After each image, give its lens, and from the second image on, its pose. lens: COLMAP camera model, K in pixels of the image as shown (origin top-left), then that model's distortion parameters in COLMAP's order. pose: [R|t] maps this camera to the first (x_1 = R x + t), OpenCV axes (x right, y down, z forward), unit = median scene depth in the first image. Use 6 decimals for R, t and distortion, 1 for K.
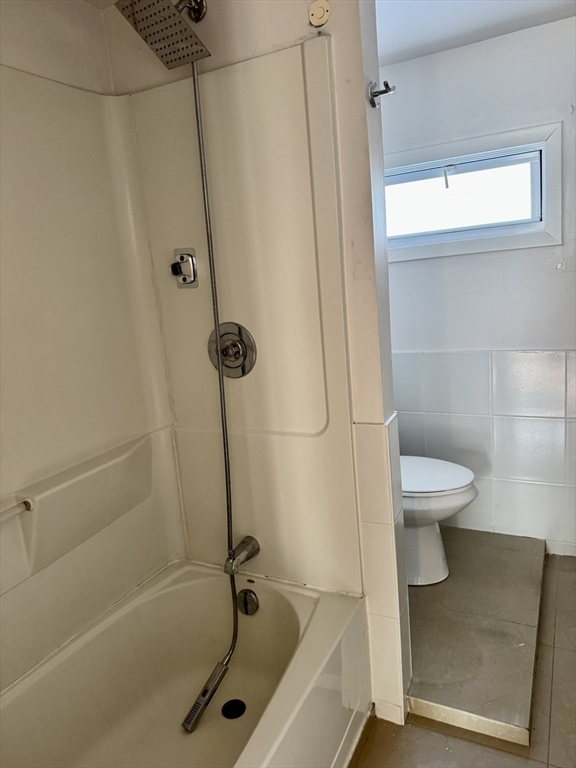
lens RADIAL K [[546.8, 0, 288.0], [0, 546.8, 384.0], [0, 0, 1]] dist [0.034131, -0.043640]
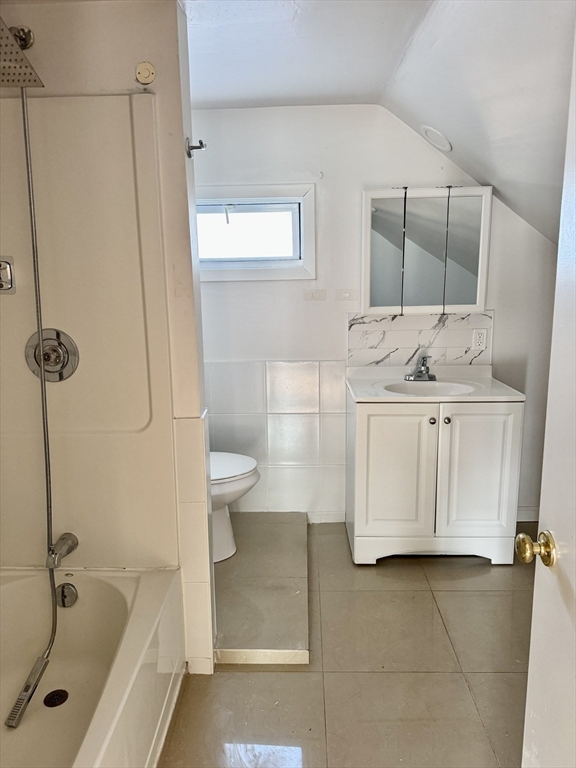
lens RADIAL K [[546.8, 0, 288.0], [0, 546.8, 384.0], [0, 0, 1]] dist [0.034131, -0.043640]
pose [[0.900386, -0.009273, 0.434992, -0.149317], [0.021041, 0.999531, -0.022244, 0.025775], [-0.434582, 0.029181, 0.900159, -0.148522]]
